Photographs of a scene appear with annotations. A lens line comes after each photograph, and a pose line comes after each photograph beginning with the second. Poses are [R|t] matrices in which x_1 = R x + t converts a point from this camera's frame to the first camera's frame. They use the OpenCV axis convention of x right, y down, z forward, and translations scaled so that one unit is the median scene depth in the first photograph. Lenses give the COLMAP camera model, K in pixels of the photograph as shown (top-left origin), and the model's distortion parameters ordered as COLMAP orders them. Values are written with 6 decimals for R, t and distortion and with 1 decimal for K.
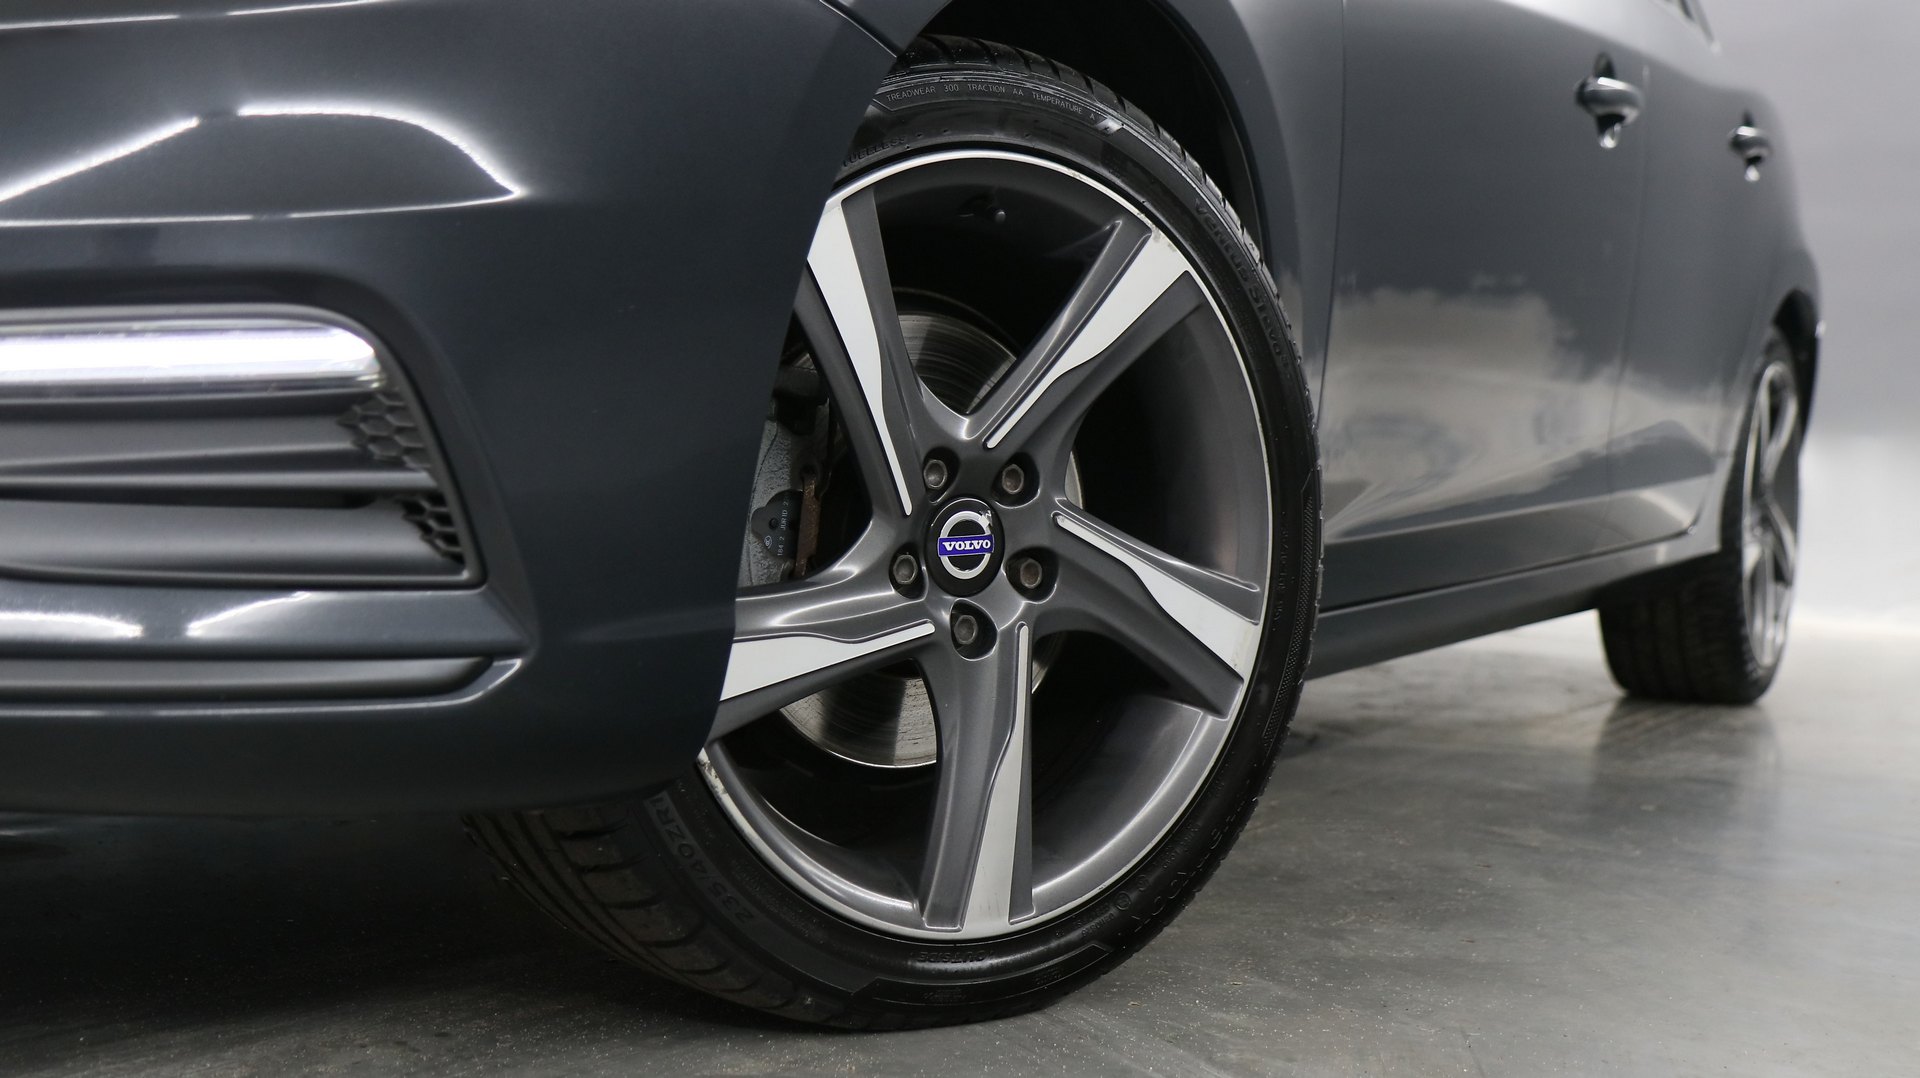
lens RADIAL K [[2576.6, 0, 960.0], [0, 2576.6, 539.0], [0, 0, 1]] dist [0.017740, -0.032192]
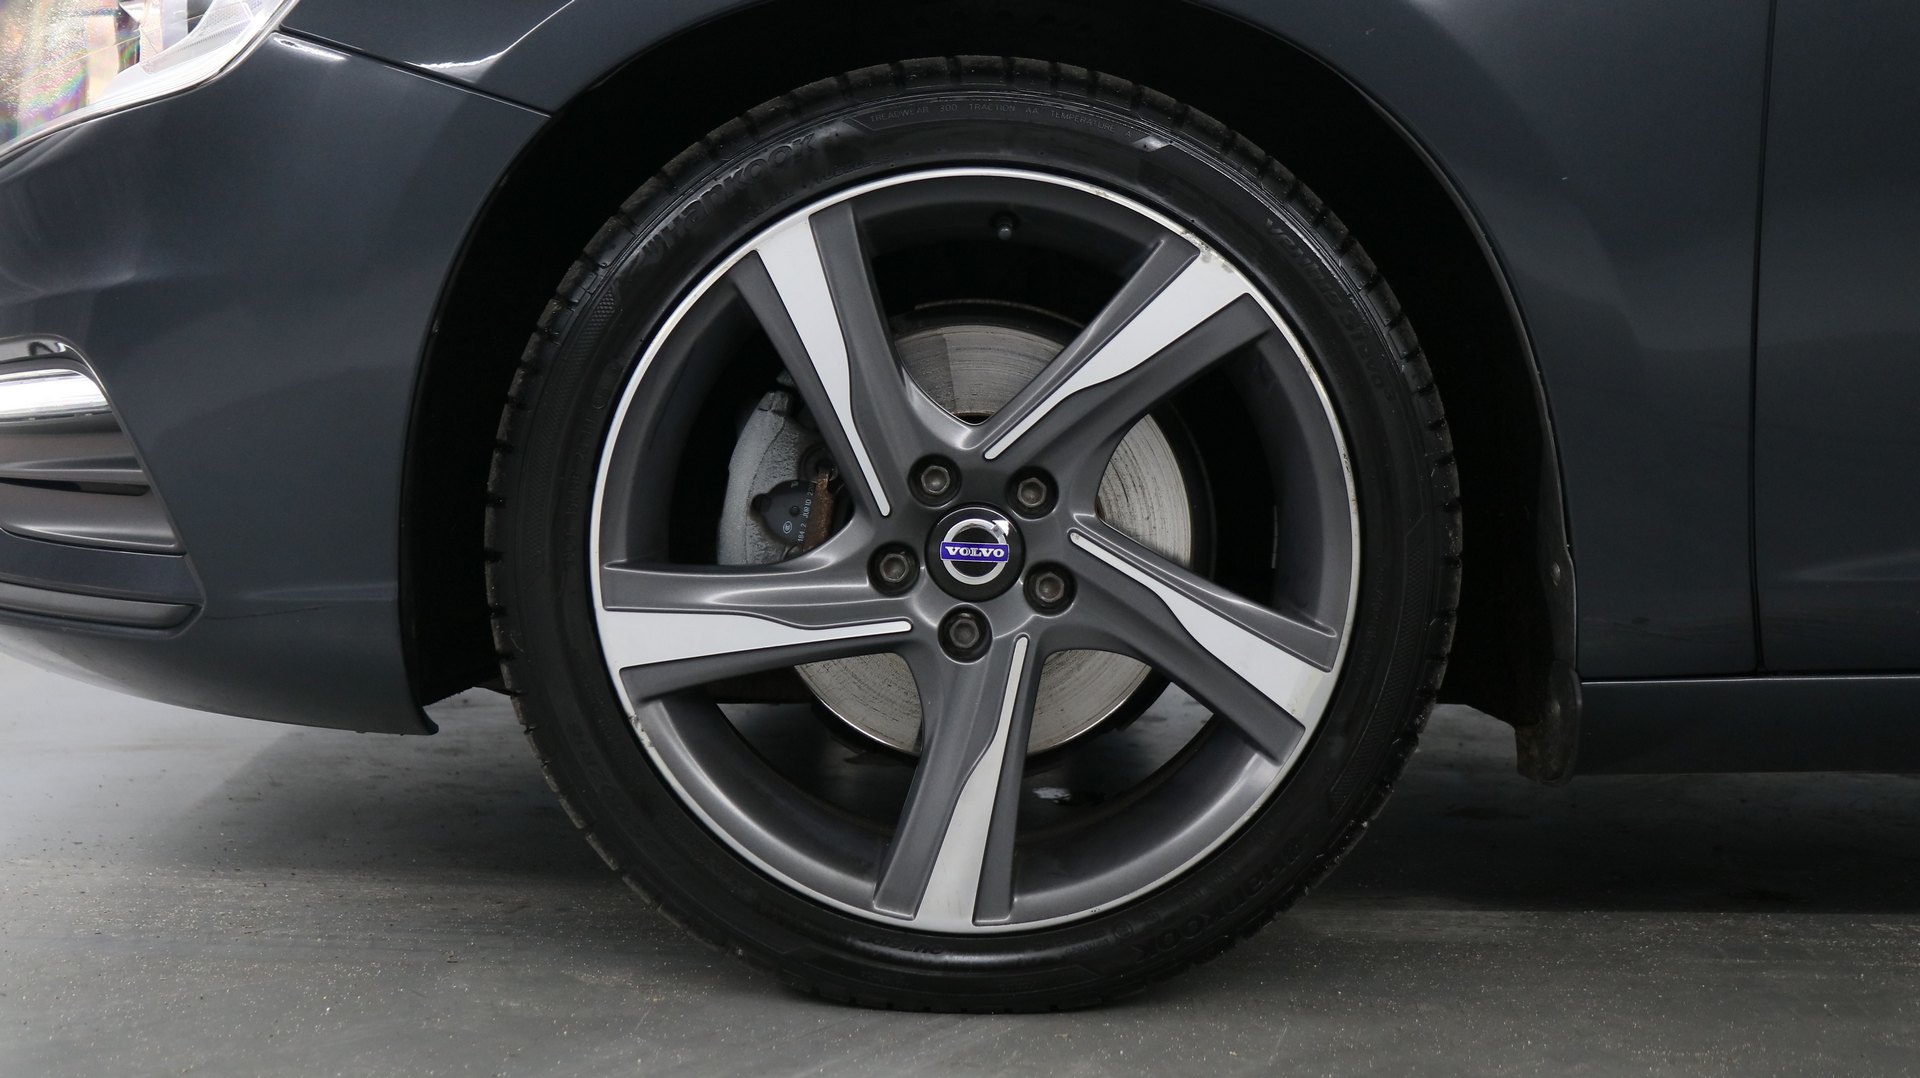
lens RADIAL K [[2576.6, 0, 960.0], [0, 2576.6, 539.0], [0, 0, 1]] dist [0.017740, -0.032192]
pose [[0.776592, 0.095036, -0.622795, 0.637278], [-0.093140, 0.995013, 0.035693, -0.038852], [0.623081, 0.030288, 0.781571, 0.193285]]
